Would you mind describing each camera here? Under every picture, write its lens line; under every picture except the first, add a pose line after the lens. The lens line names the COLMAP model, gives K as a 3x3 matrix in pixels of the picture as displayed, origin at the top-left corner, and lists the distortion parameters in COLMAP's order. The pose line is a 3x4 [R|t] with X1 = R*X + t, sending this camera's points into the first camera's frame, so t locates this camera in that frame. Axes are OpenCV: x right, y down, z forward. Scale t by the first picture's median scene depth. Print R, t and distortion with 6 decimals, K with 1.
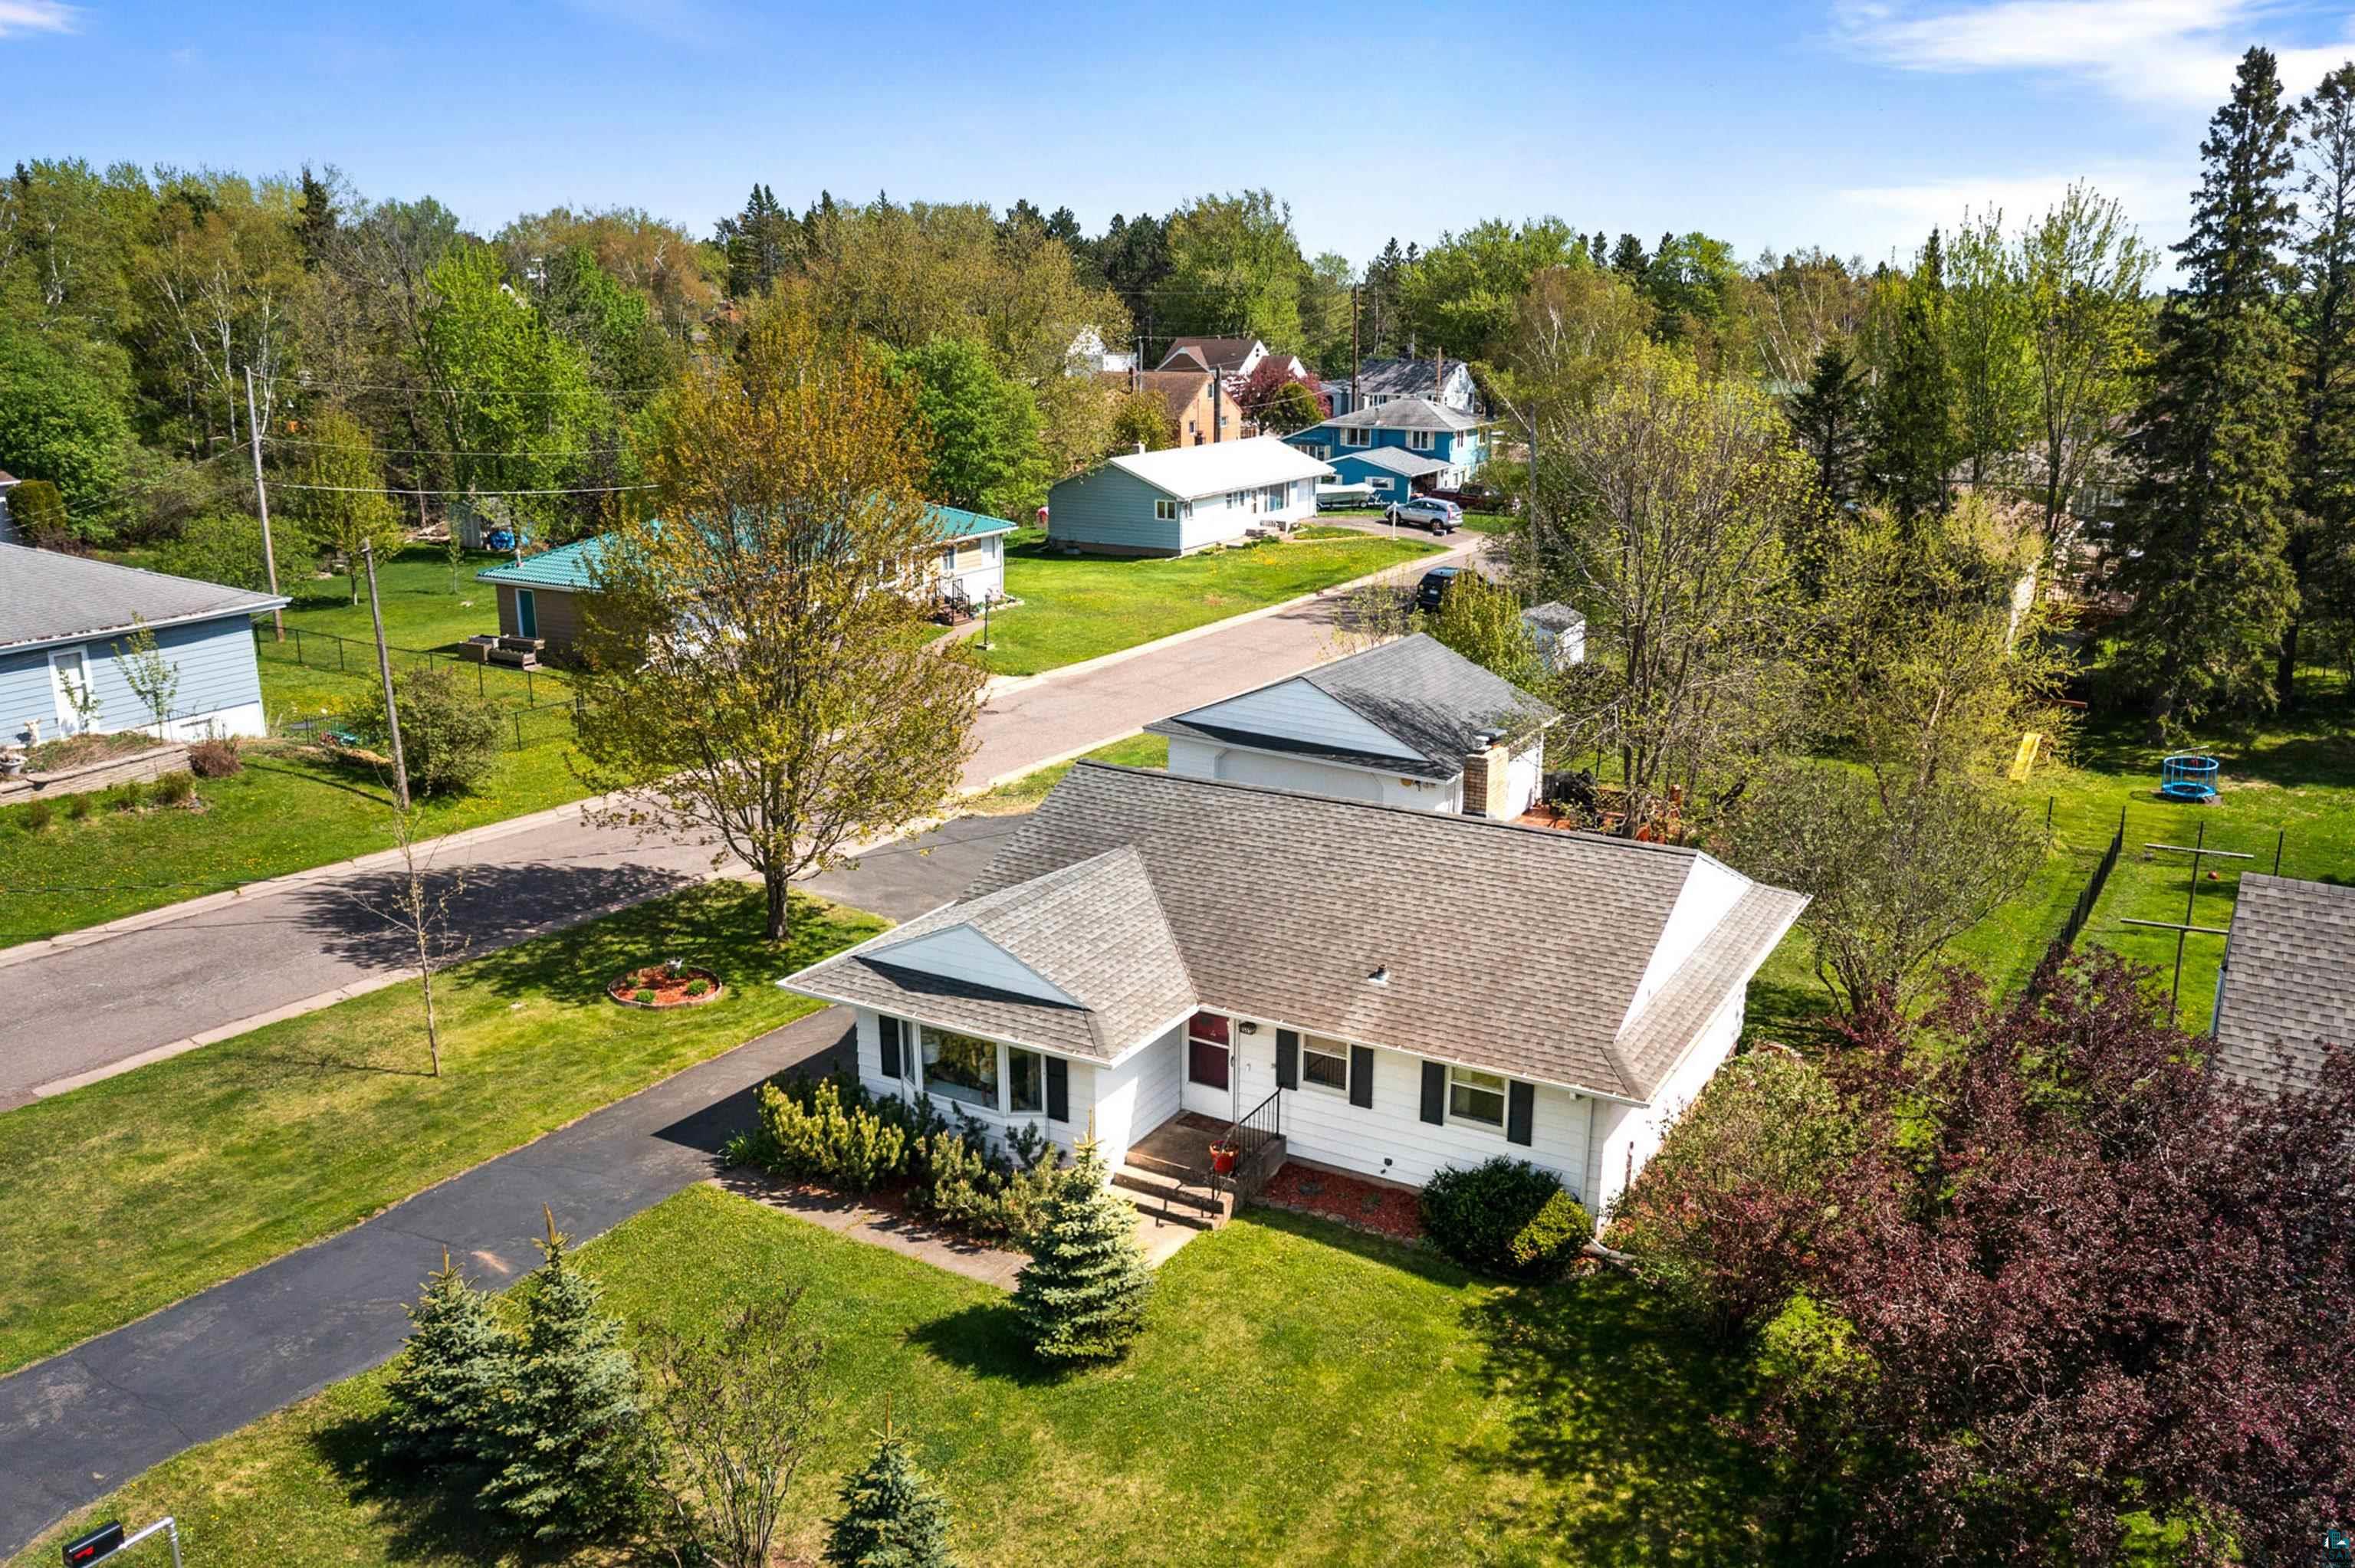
lens RADIAL K [[1860.9, 0, 1169.0], [0, 1860.9, 800.3], [0, 0, 1]] dist [-0.008717, -0.009147]
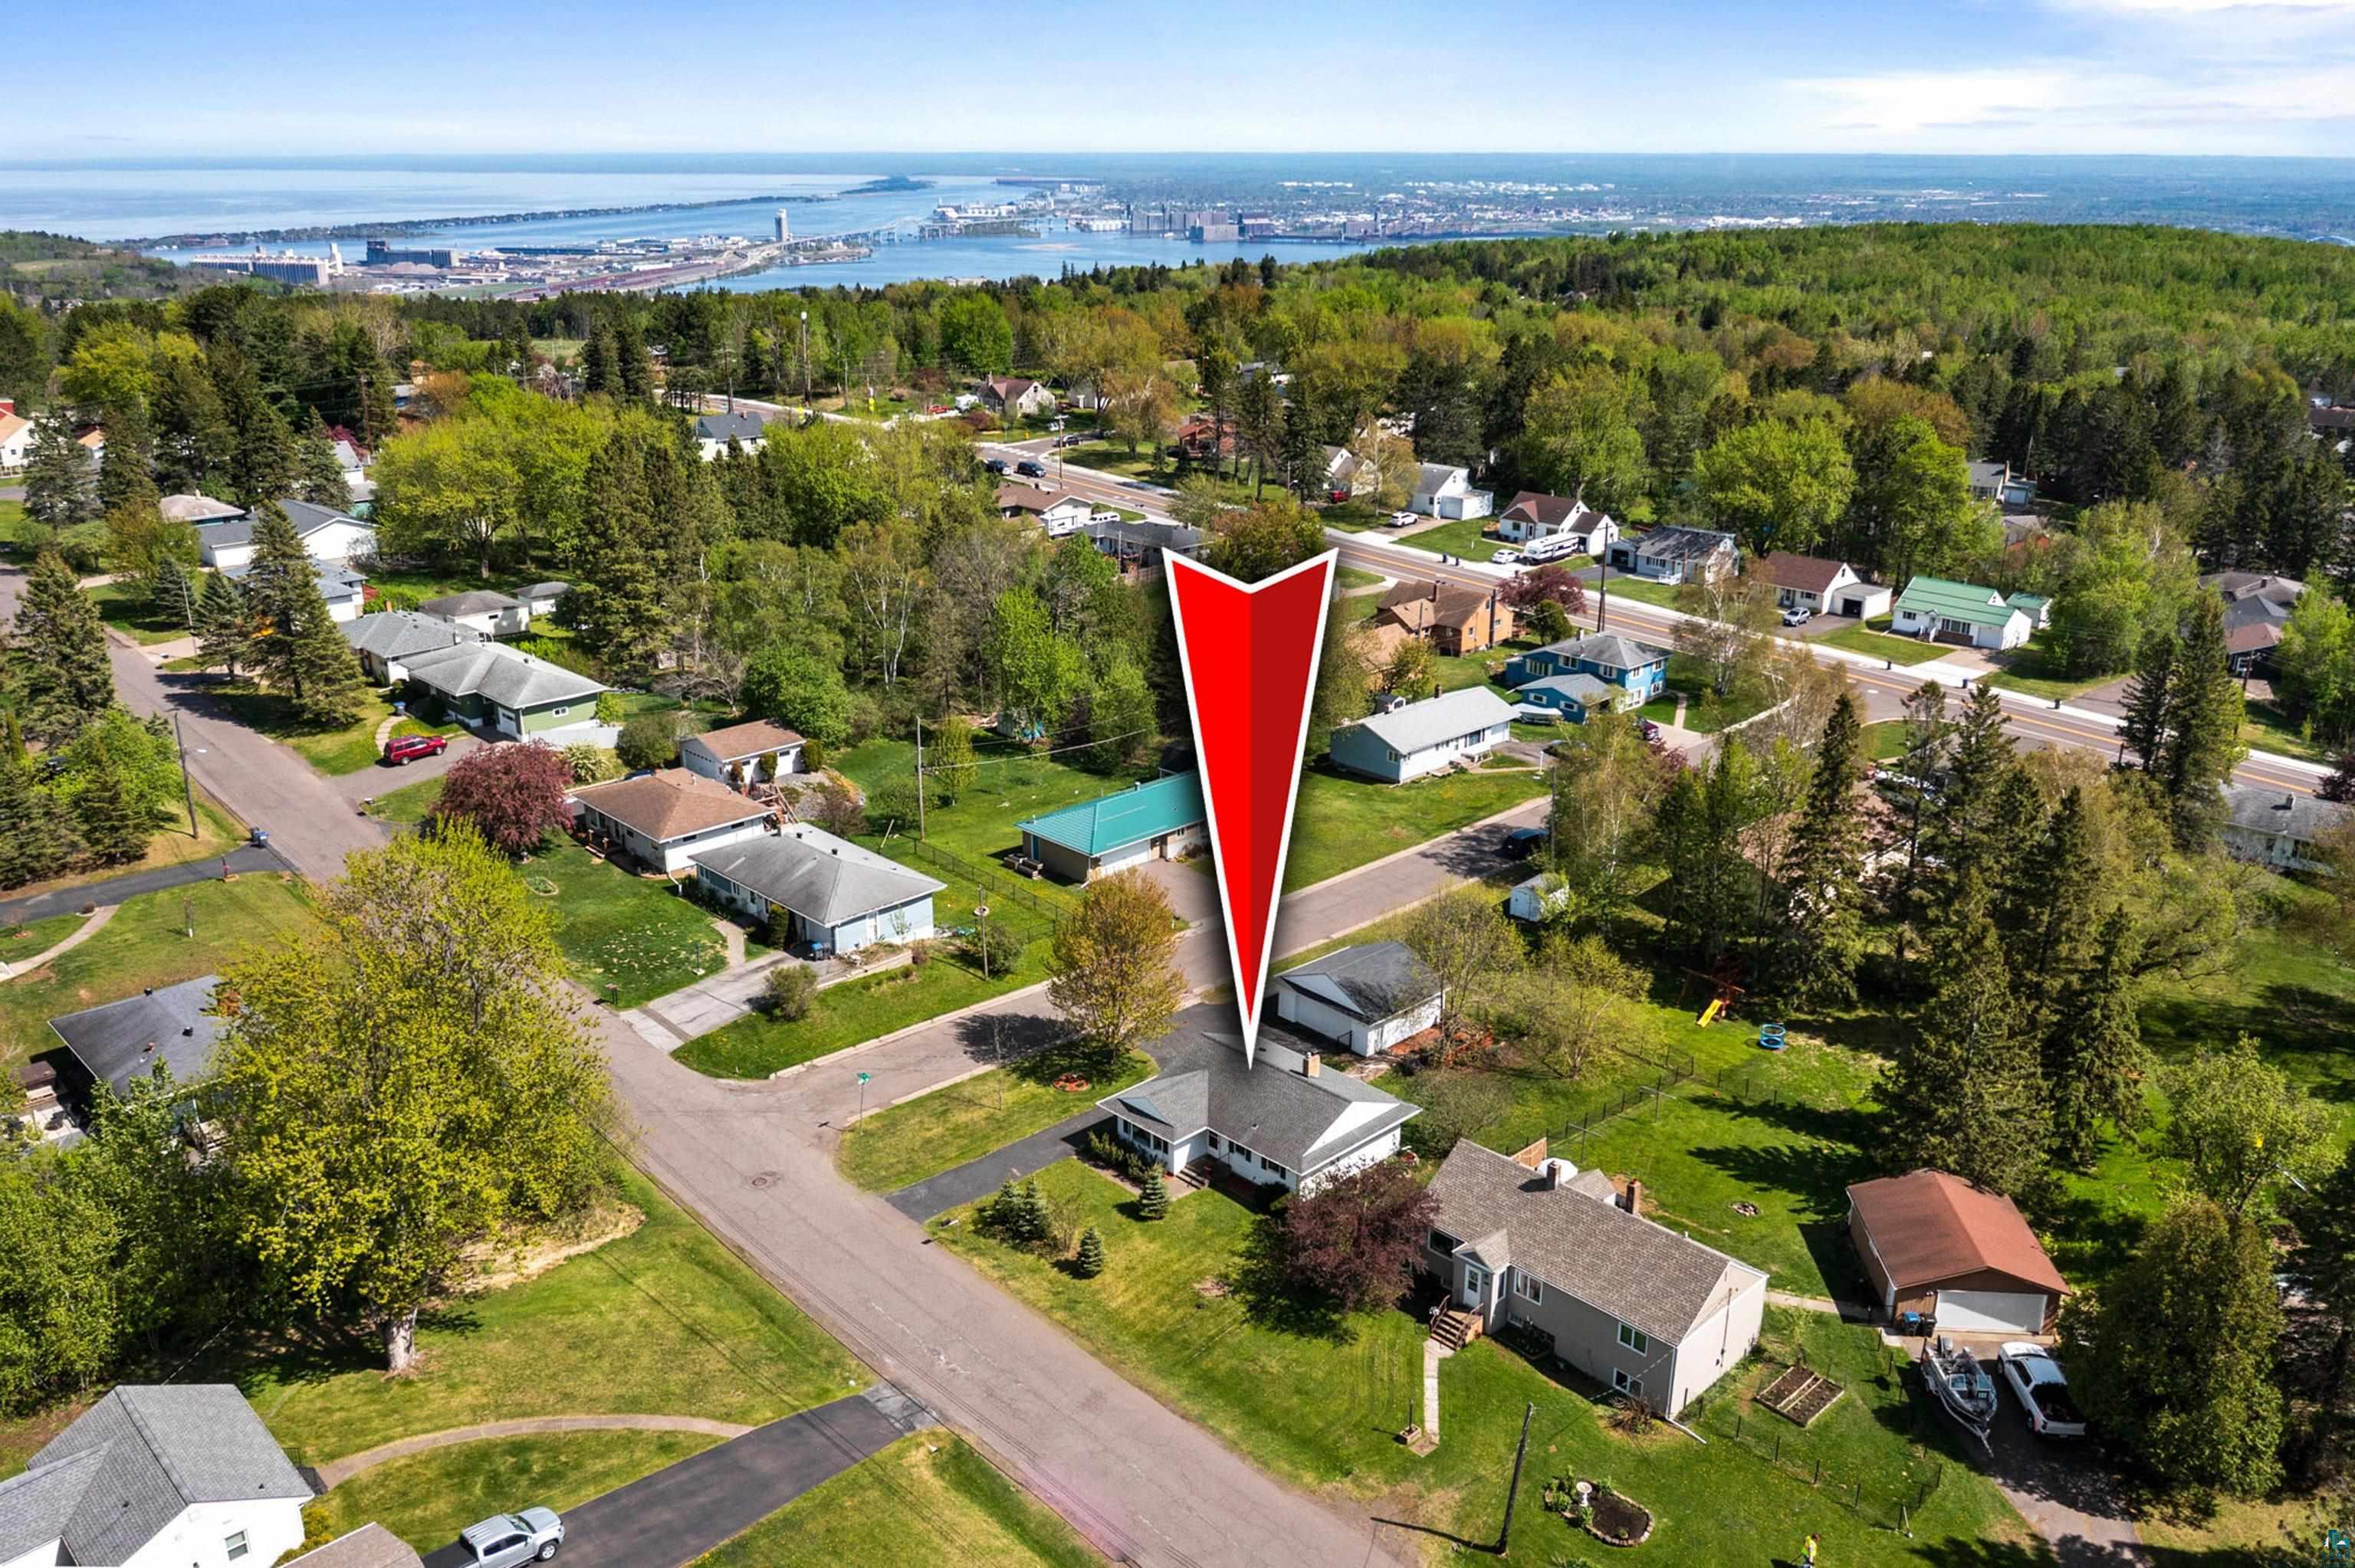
lens RADIAL K [[1860.9, 0, 1177.8], [0, 1860.9, 782.7], [0, 0, 1]] dist [-0.008717, -0.009147]
pose [[0.966485, 0.087710, -0.241276, 0.606663], [-0.075406, 0.995359, 0.059784, -0.599550], [0.245399, -0.039586, 0.968613, -1.939623]]
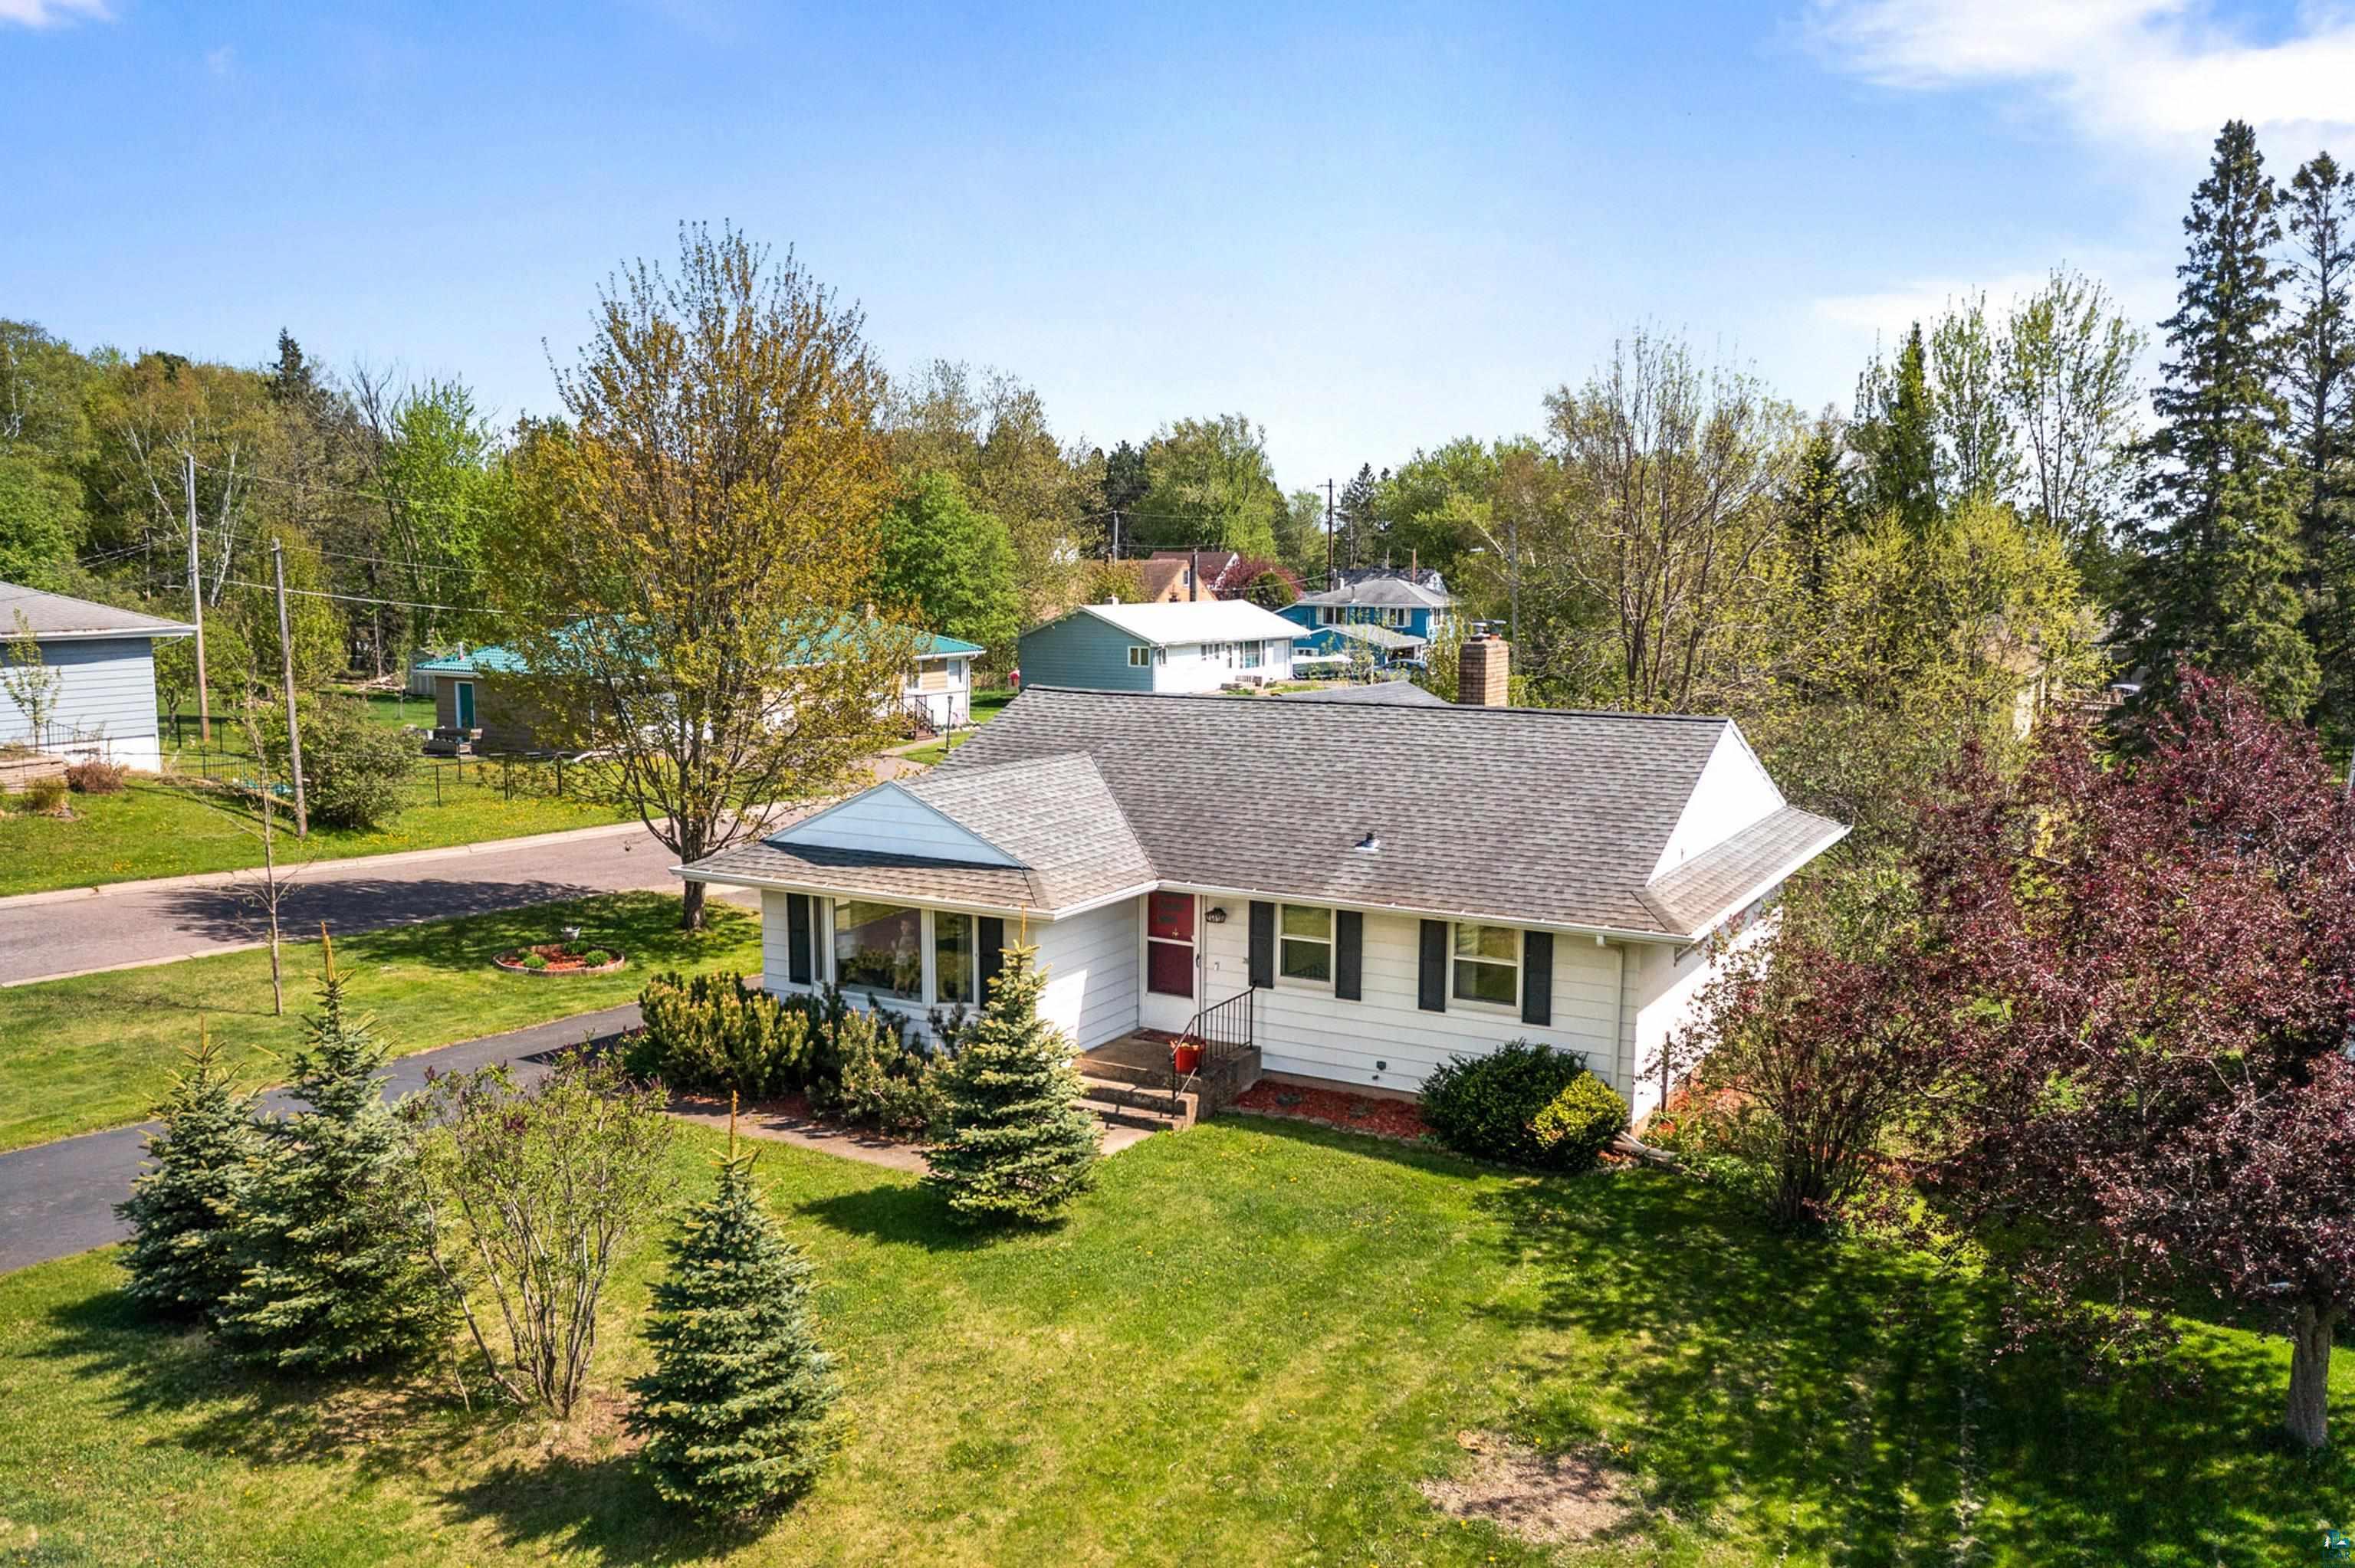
lens RADIAL K [[1860.9, 0, 1168.7], [0, 1860.9, 795.6], [0, 0, 1]] dist [-0.008717, -0.009147]
pose [[0.999925, 0.004632, 0.011320, 0.008513], [-0.002968, 0.989753, -0.142760, 0.153256], [-0.011865, 0.142715, 0.989693, 0.114826]]
